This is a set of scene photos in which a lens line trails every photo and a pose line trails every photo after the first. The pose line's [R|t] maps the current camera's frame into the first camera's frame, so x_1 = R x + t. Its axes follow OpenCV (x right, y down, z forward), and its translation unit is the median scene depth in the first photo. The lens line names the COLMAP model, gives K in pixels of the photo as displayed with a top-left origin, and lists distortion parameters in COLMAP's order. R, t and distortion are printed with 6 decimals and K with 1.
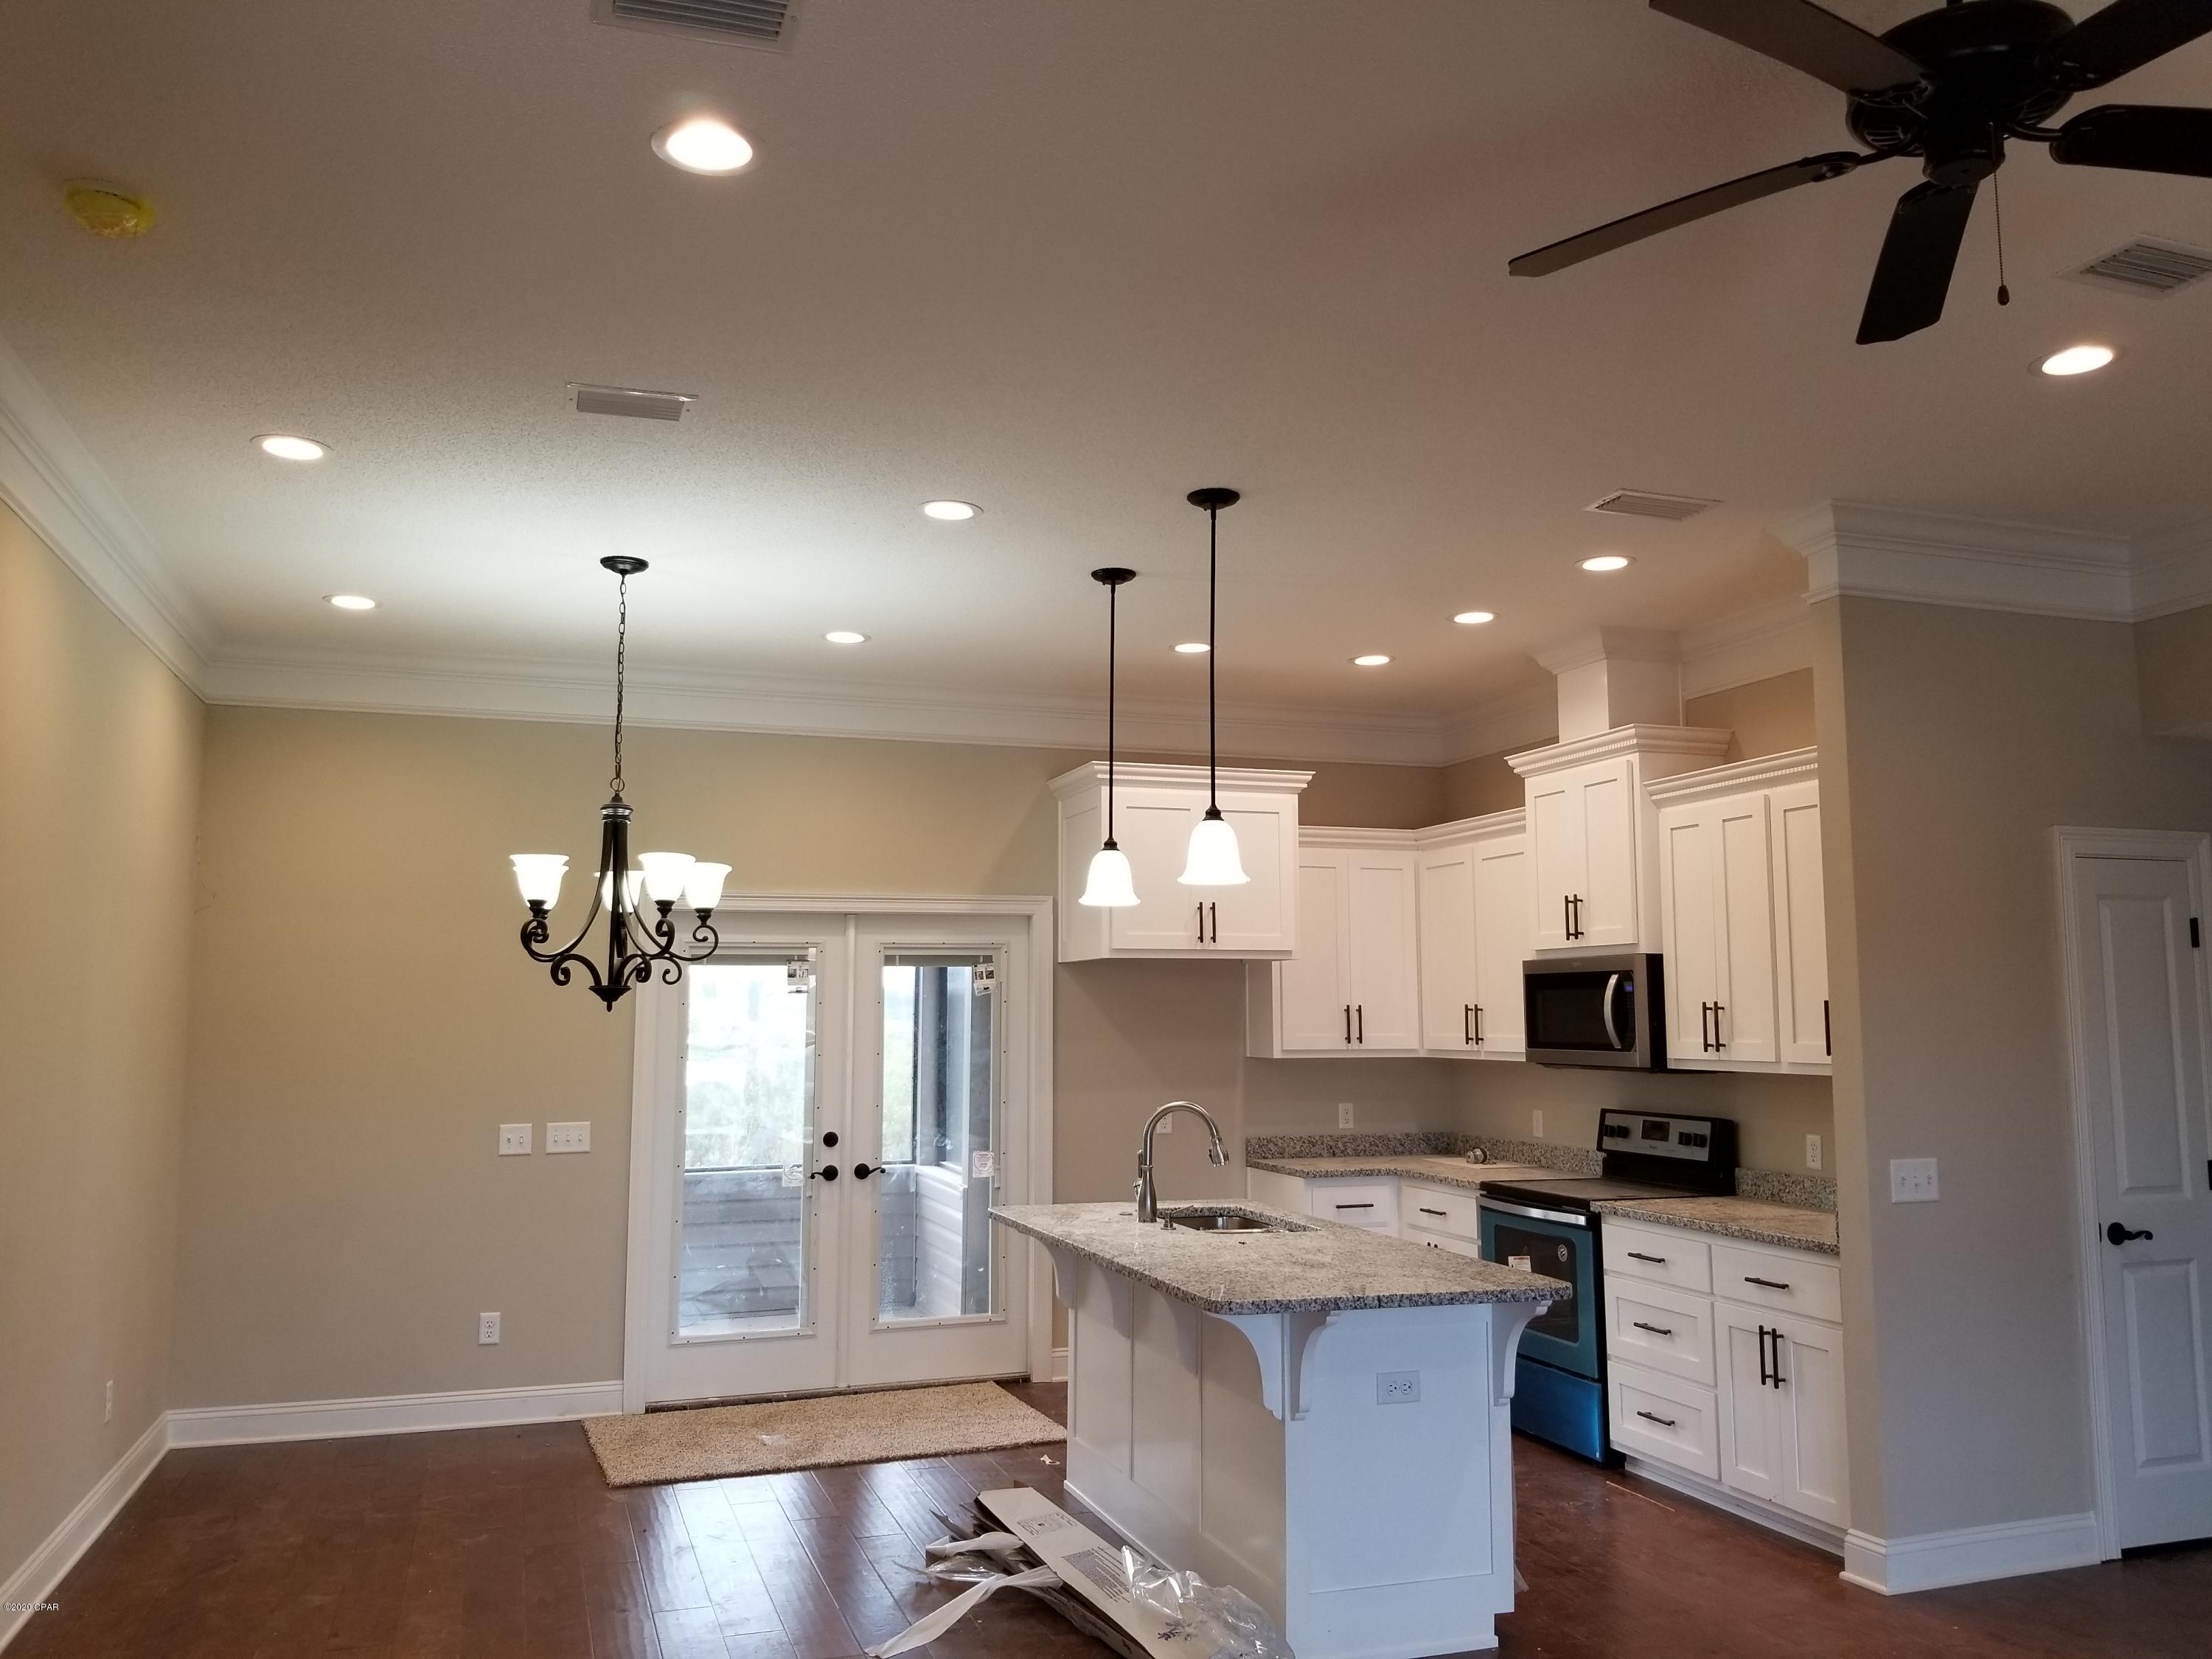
lens RADIAL K [[1684.2, 0, 1115.1], [0, 1684.2, 825.1], [0, 0, 1]] dist [0.076252, -0.137181]
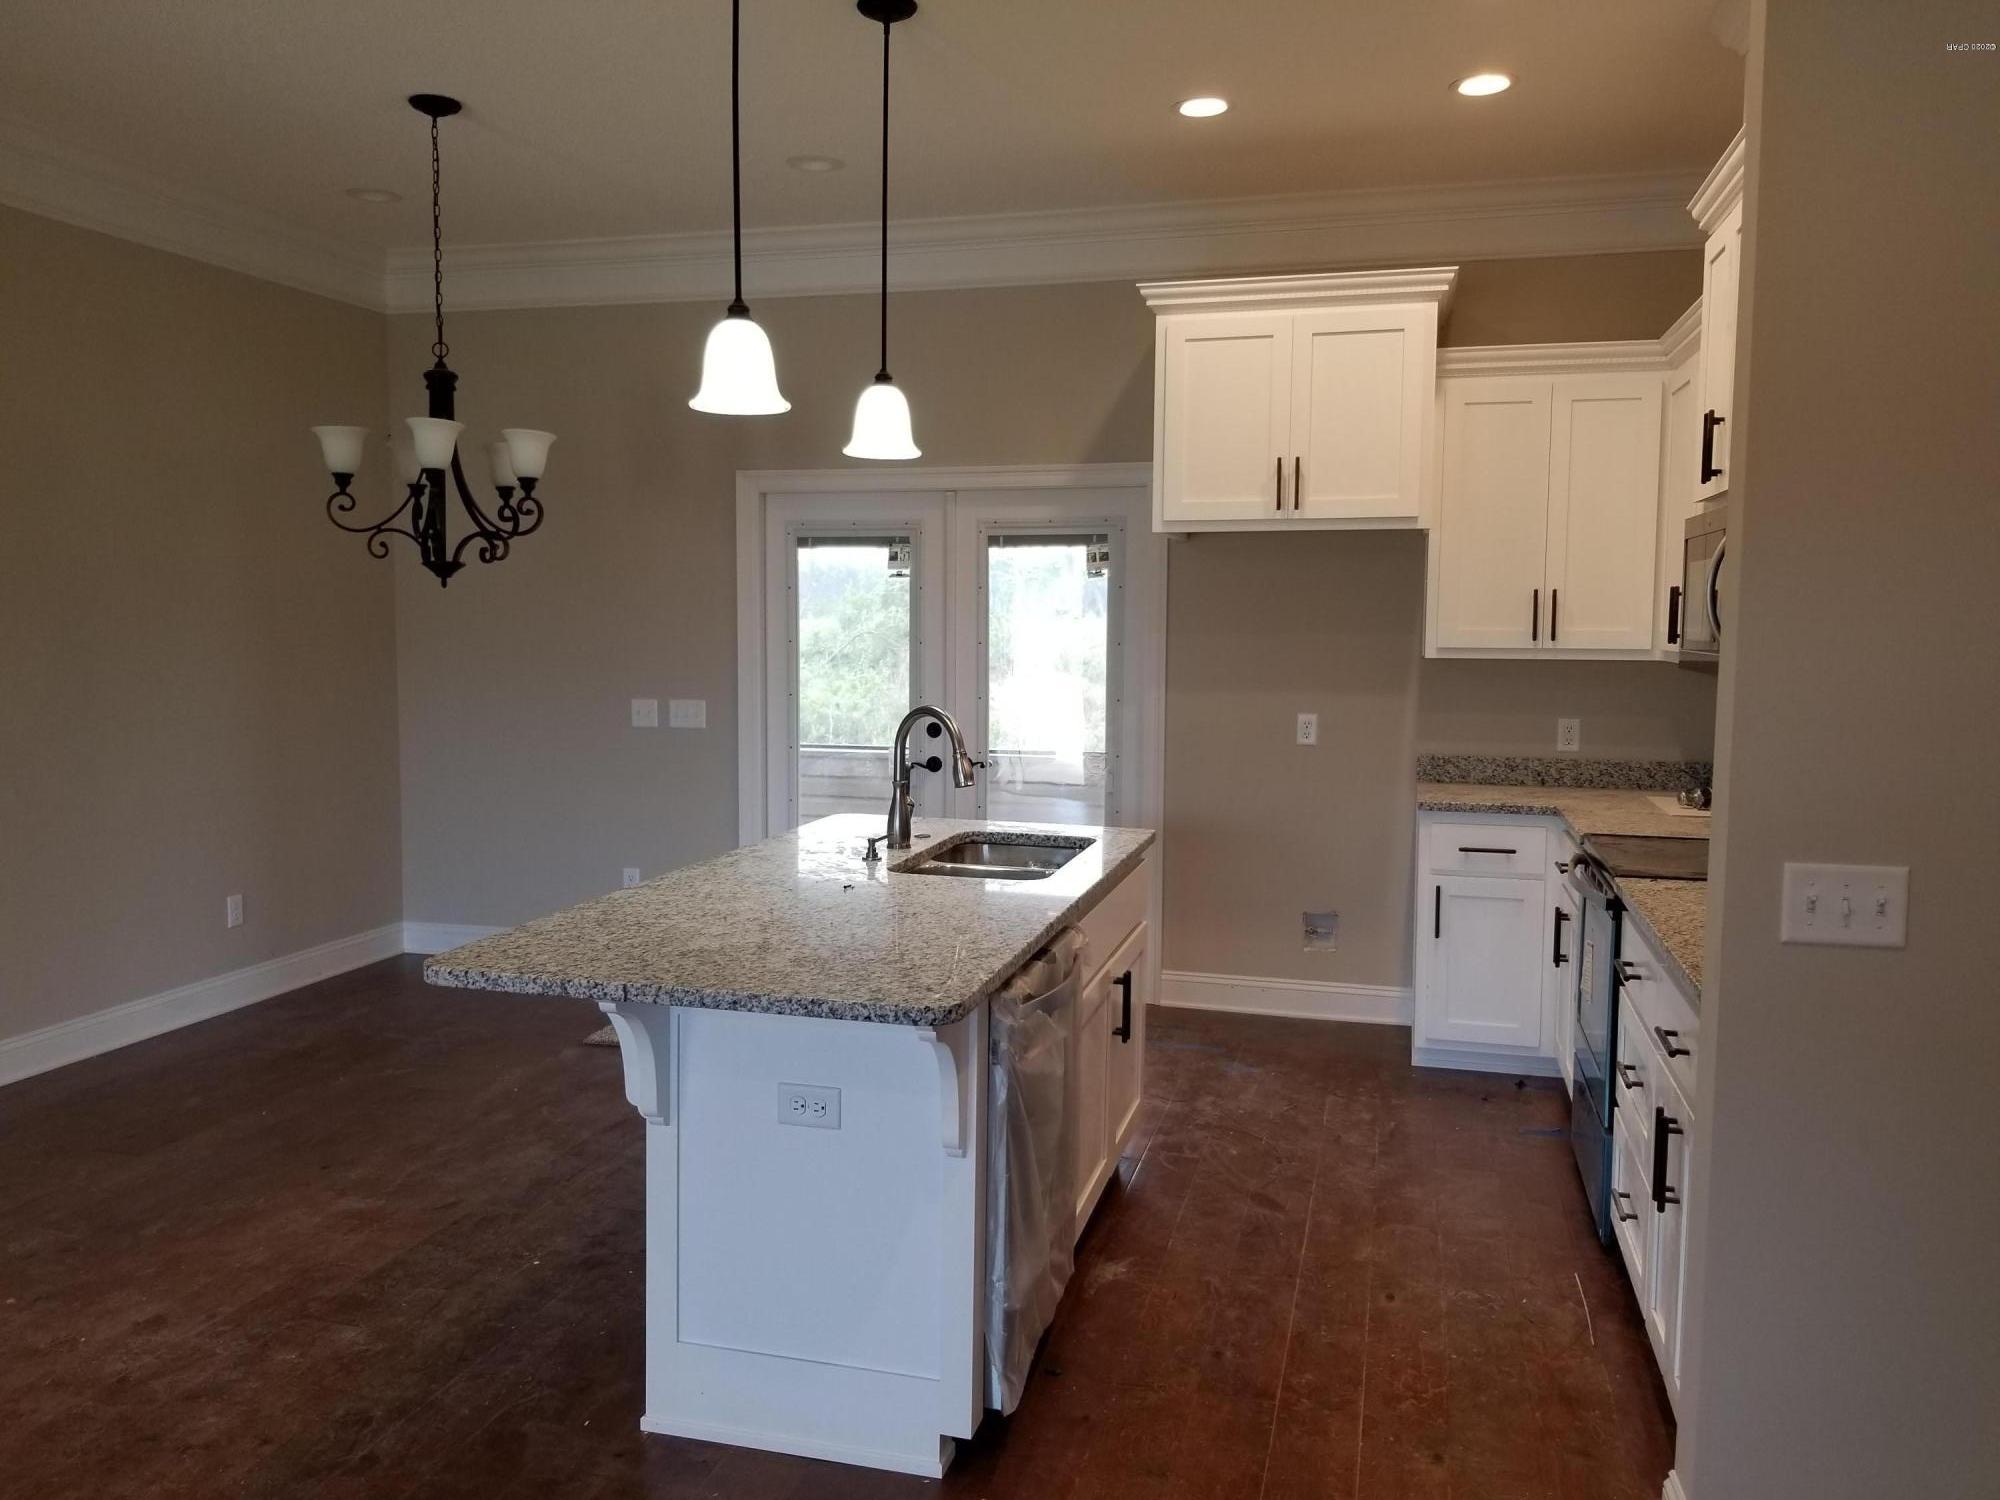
lens RADIAL K [[1522.8, 0, 1008.3], [0, 1522.8, 746.0], [0, 0, 1]] dist [0.076252, -0.137181]
pose [[0.827499, 0.055920, -0.558675, 0.365696], [0.055118, 0.982131, 0.179946, 0.044572], [0.558755, -0.179698, 0.809631, 0.344449]]
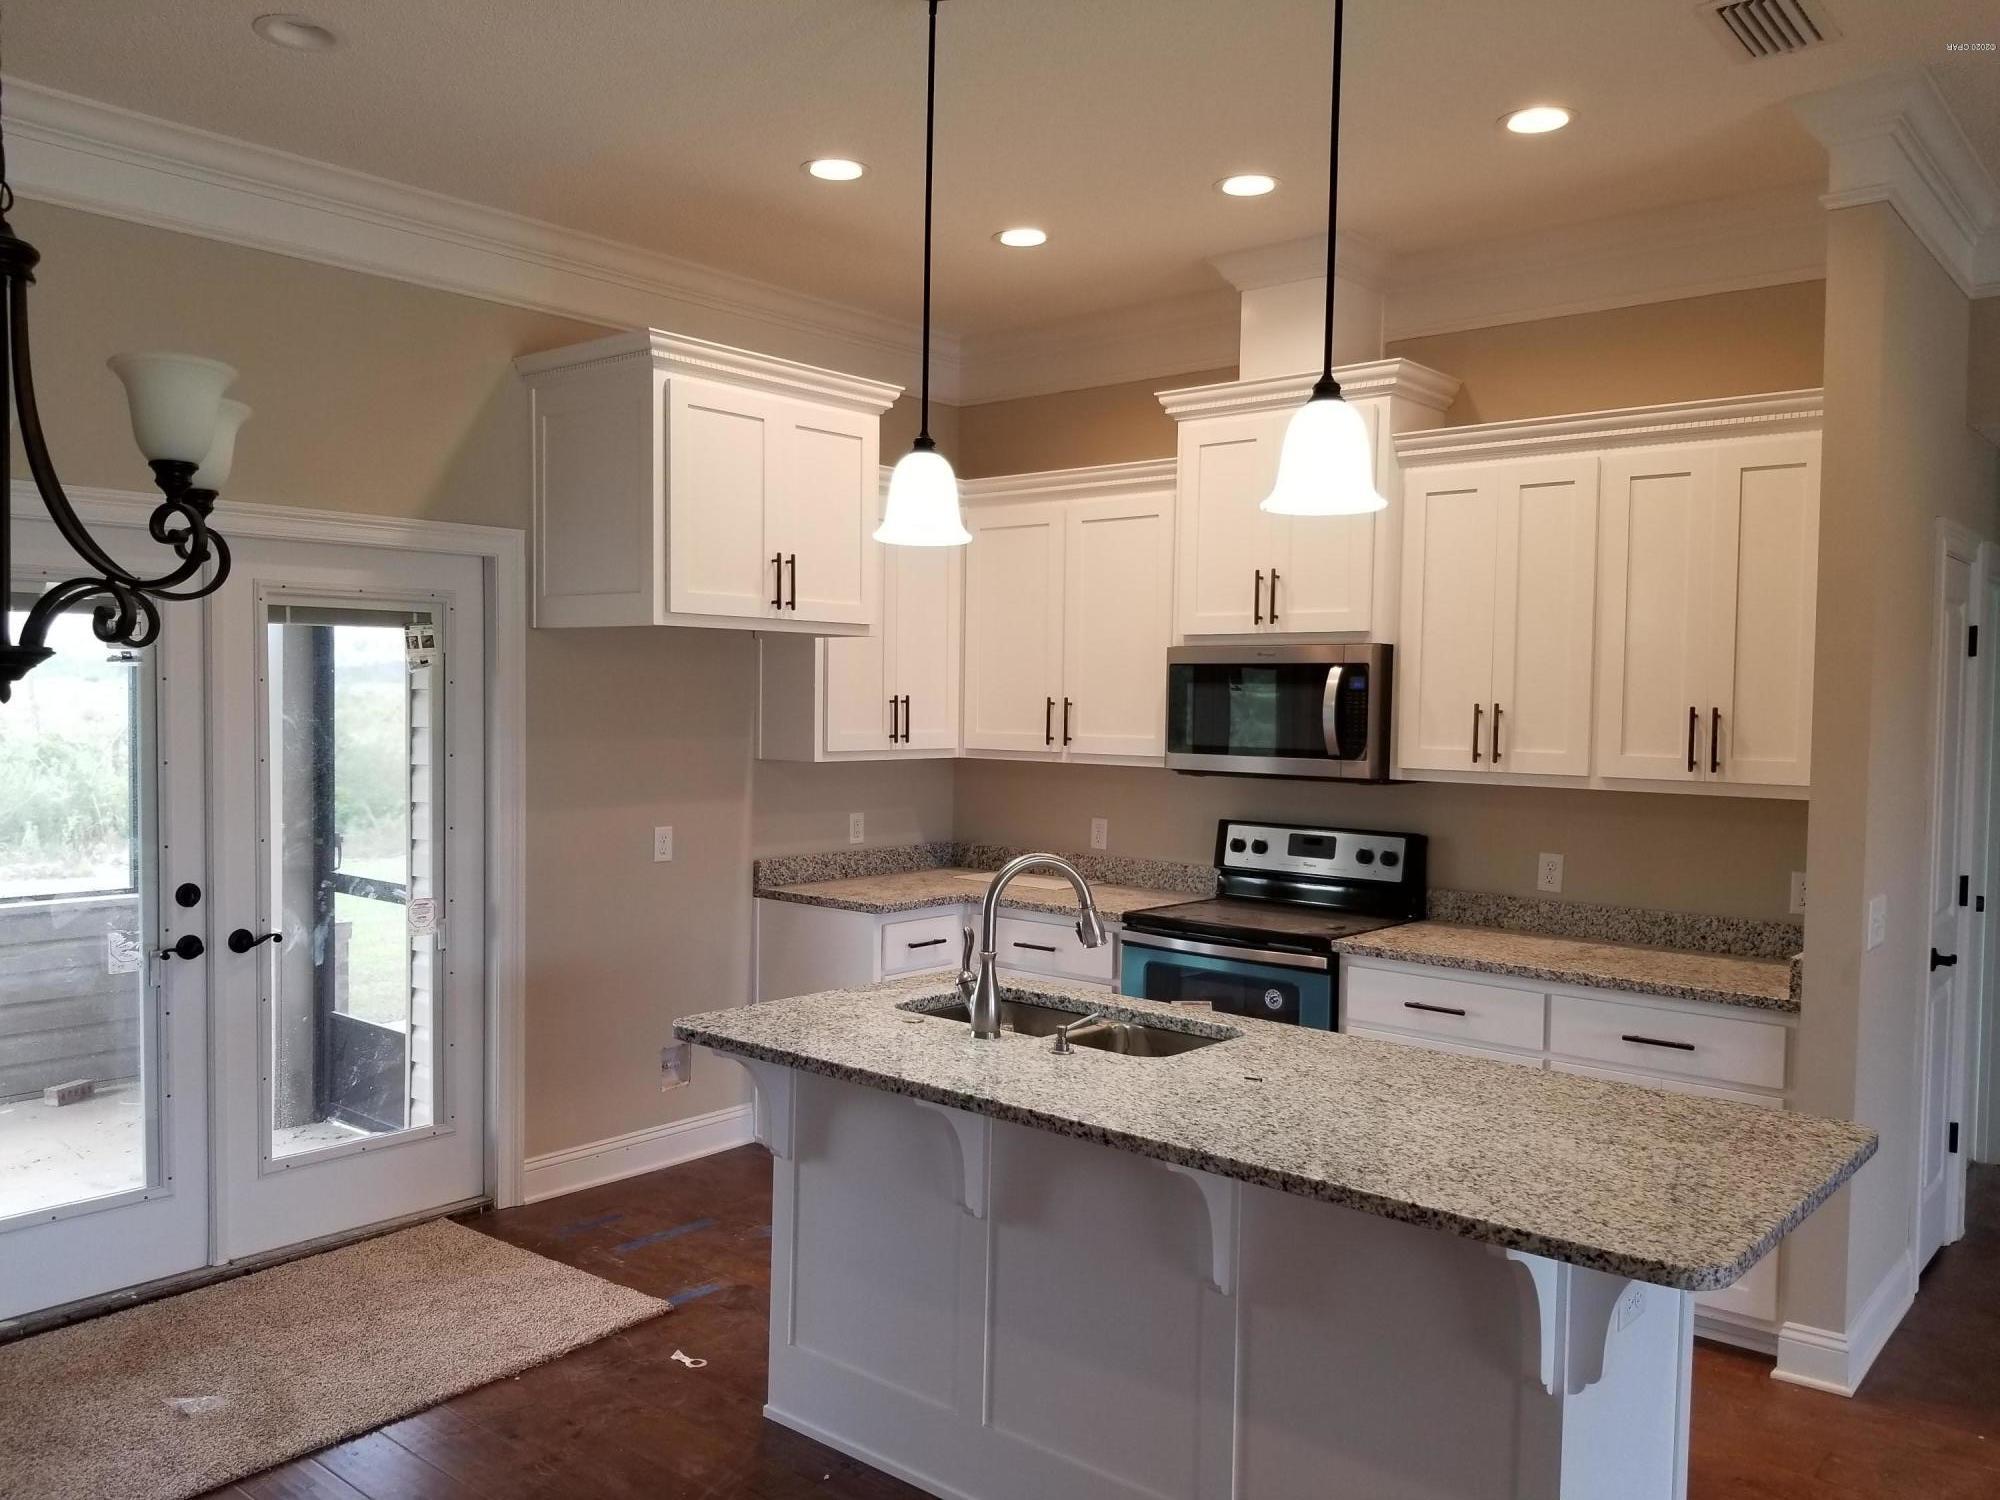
lens RADIAL K [[1539.1, 0, 964.7], [0, 1539.1, 761.5], [0, 0, 1]] dist [0.082753, -0.136243]
pose [[0.867263, -0.005539, 0.497820, -0.219471], [-0.073738, 0.987480, 0.139448, 0.038020], [-0.492360, -0.157646, 0.855996, 0.397291]]
